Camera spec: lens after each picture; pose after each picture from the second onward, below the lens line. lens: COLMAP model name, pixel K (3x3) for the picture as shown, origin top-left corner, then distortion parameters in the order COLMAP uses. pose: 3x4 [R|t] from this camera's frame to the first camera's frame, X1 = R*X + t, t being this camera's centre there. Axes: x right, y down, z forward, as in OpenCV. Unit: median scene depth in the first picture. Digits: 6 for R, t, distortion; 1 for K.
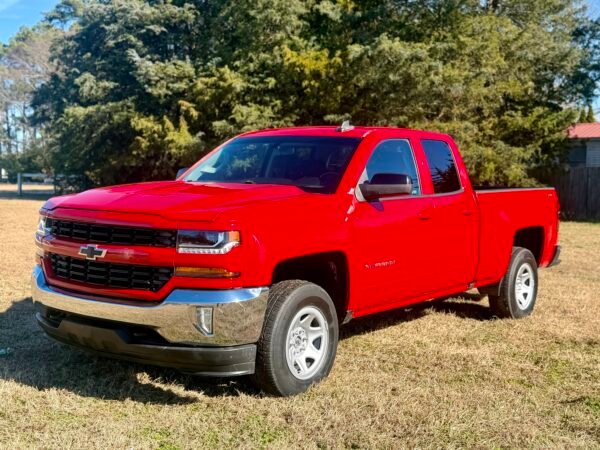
lens RADIAL K [[772.5, 0, 299.2], [0, 772.5, 223.5], [0, 0, 1]] dist [0.109790, 0.000000]
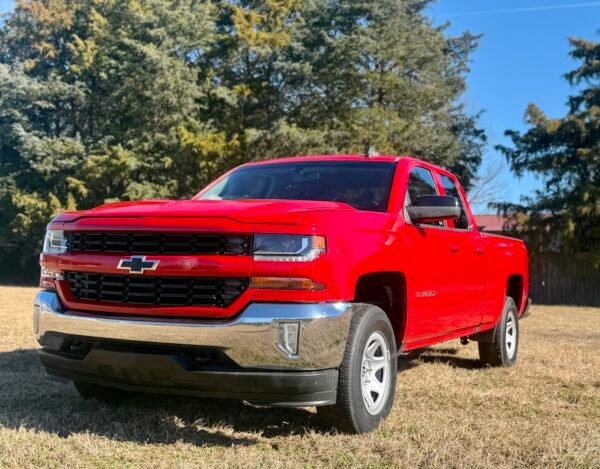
lens RADIAL K [[748.3, 0, 307.4], [0, 748.3, 247.3], [0, 0, 1]] dist [0.112707, 0.000000]
pose [[0.981622, 0.015598, 0.190199, -0.150164], [0.001825, 0.995841, -0.091085, 0.057643], [-0.190829, 0.089758, 0.977511, 0.104688]]
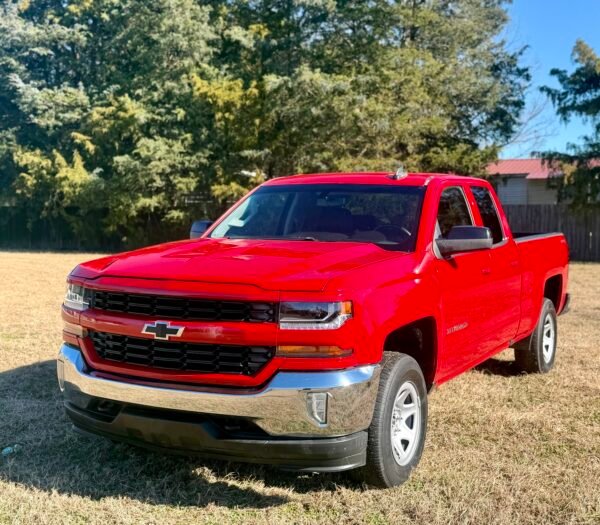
lens RADIAL K [[816.5, 0, 332.1], [0, 816.5, 264.8], [0, 0, 1]] dist [0.092701, 0.000000]
pose [[0.982512, -0.023959, 0.184654, -0.154455], [0.023367, 0.999712, 0.005382, -0.020906], [-0.184730, -0.000974, 0.982789, 0.066725]]
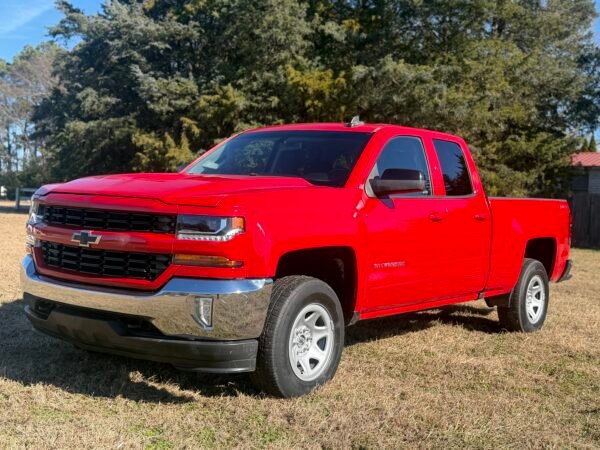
lens RADIAL K [[772.5, 0, 301.3], [0, 772.5, 229.6], [0, 0, 1]] dist [0.109790, 0.000000]
pose [[0.999661, 0.025648, 0.004558, -0.006505], [-0.025521, 0.999336, -0.025990, 0.027324], [-0.005221, 0.025865, 0.999652, 0.036197]]
